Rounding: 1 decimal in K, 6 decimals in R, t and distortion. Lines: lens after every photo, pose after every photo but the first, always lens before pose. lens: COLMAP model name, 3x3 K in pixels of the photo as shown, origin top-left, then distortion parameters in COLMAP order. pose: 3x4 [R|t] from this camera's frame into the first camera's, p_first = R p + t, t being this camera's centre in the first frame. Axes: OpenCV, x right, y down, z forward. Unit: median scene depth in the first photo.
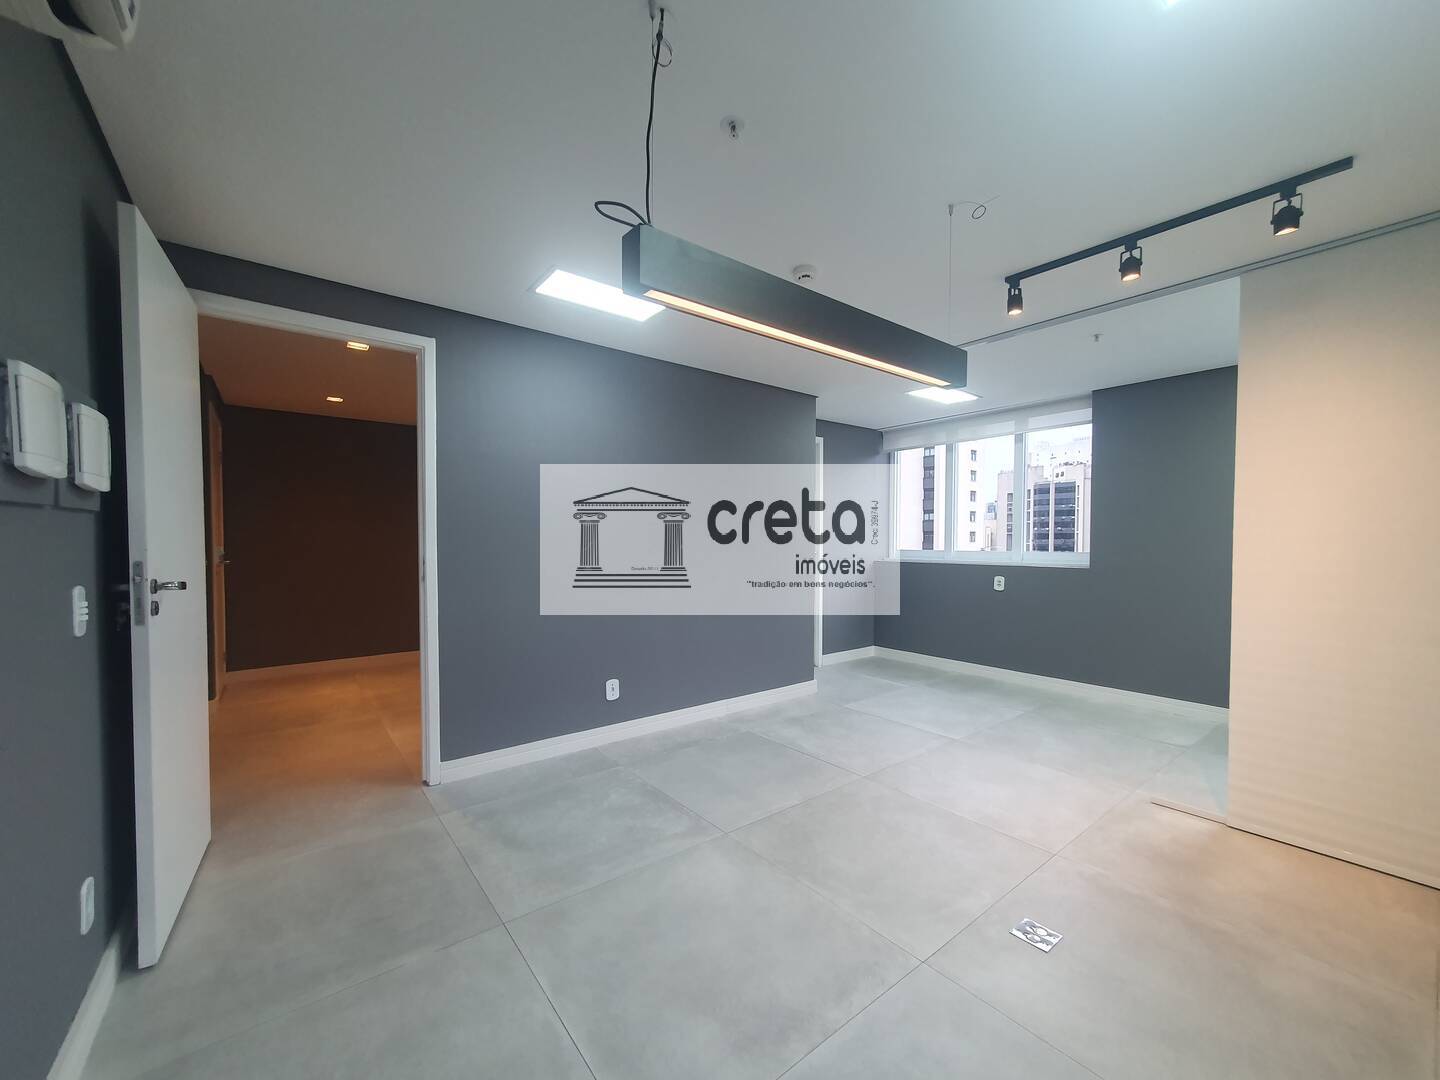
lens RADIAL K [[568.2, 0, 718.8], [0, 568.2, 554.4], [0, 0, 1]] dist [-0.000403, -0.000343]
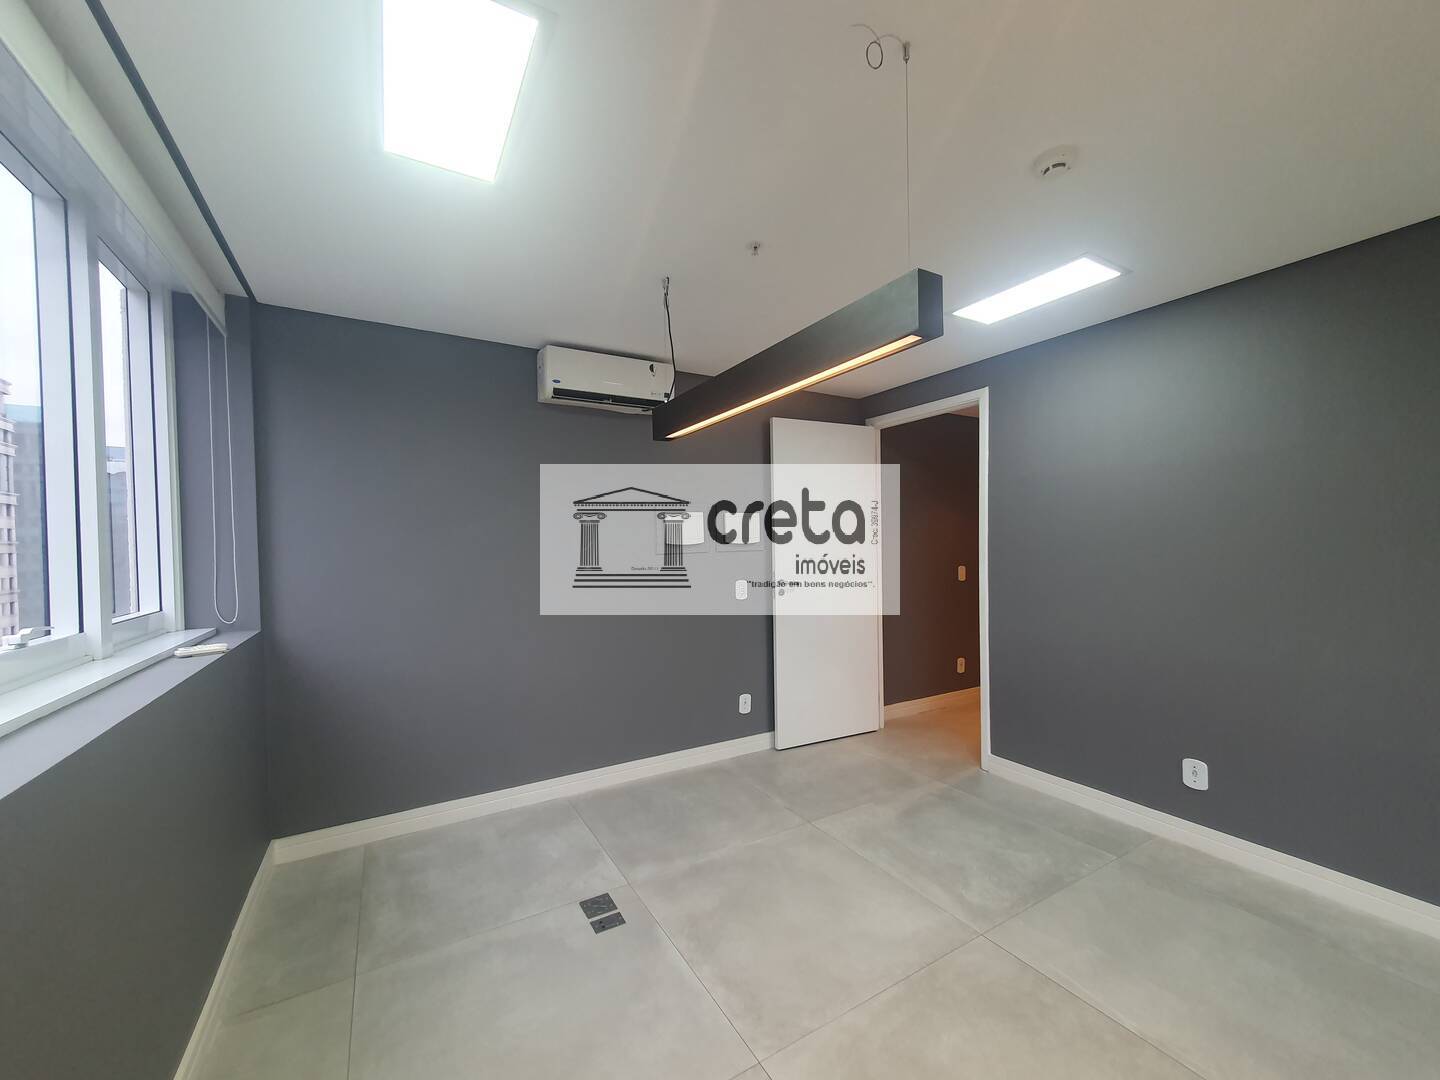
lens RADIAL K [[568.5, 0, 720.8], [0, 568.5, 555.9], [0, 0, 1]] dist [0.007505, -0.000511]
pose [[-0.132214, 0.021259, -0.990993, 0.663405], [-0.007890, 0.999716, 0.022499, -0.051629], [0.991190, 0.010794, -0.132009, 0.562839]]
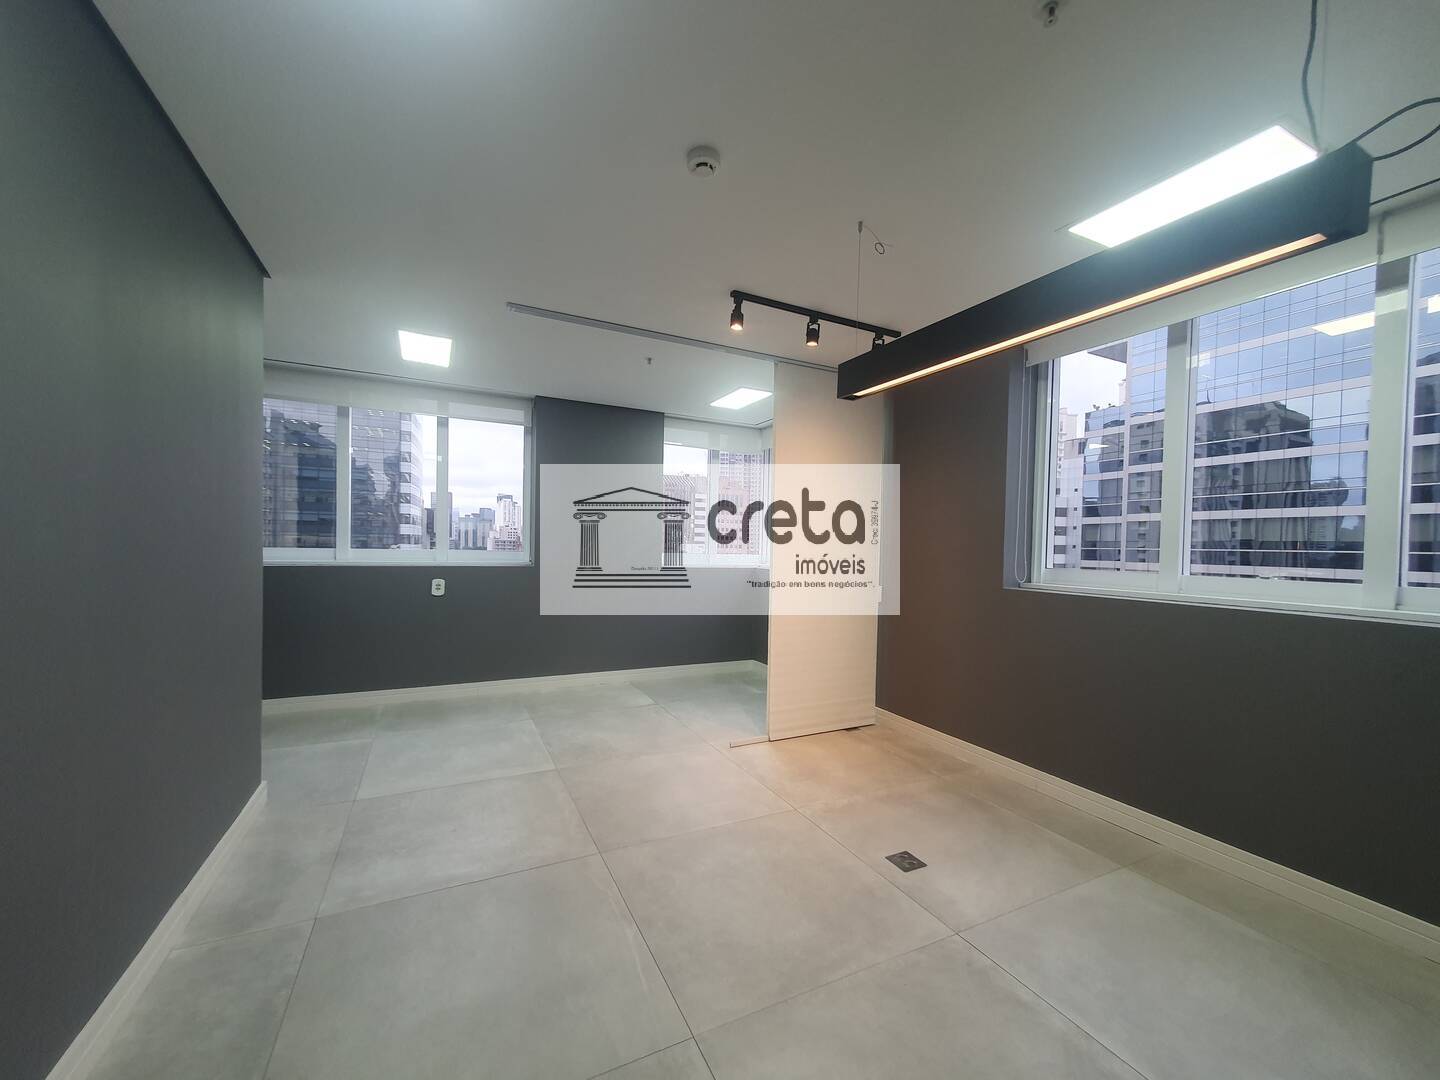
lens RADIAL K [[568.5, 0, 720.8], [0, 568.5, 555.9], [0, 0, 1]] dist [0.007505, -0.000511]
pose [[0.202141, -0.017267, 0.979204, -0.426010], [0.003927, 0.999851, 0.016820, -0.014565], [-0.979349, 0.000445, 0.202178, 0.654615]]
